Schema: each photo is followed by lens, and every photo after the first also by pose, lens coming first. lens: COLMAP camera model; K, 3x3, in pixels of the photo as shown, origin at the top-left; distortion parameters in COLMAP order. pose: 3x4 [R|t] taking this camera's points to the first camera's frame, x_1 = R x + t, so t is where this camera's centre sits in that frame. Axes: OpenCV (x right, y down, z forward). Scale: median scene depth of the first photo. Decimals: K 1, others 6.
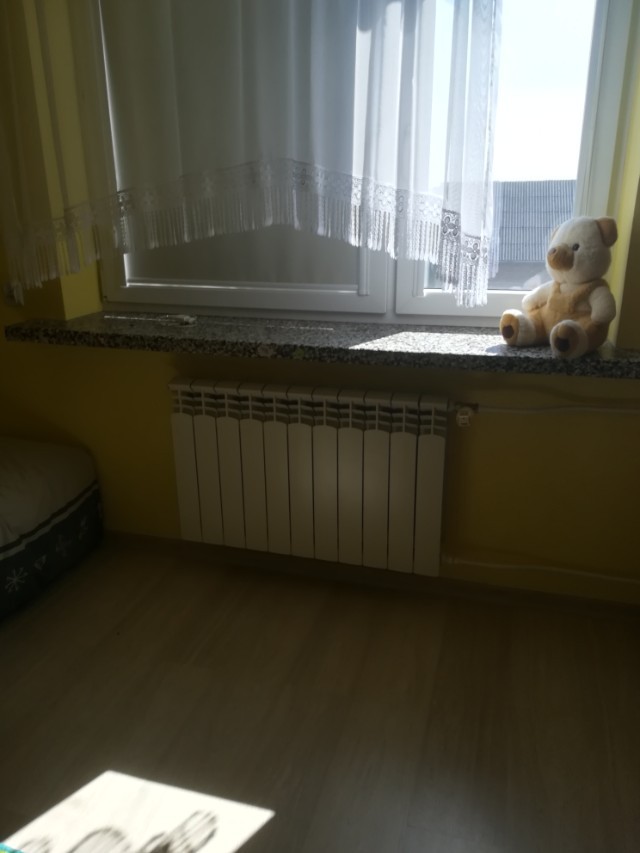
lens RADIAL K [[675.5, 0, 320.5], [0, 675.5, 431.8], [0, 0, 1]] dist [0.048201, -0.055982]
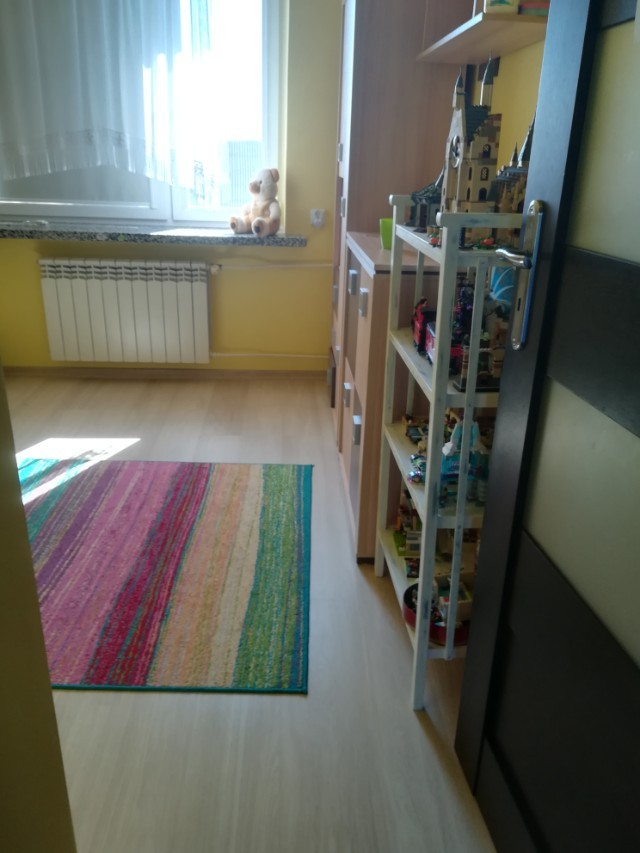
lens RADIAL K [[675.5, 0, 322.2], [0, 675.5, 424.5], [0, 0, 1]] dist [0.048201, -0.055982]
pose [[0.943593, -0.085277, 0.319937, -0.139037], [0.070541, 0.995856, 0.057393, 0.292198], [-0.323506, -0.031587, 0.945699, -0.846398]]
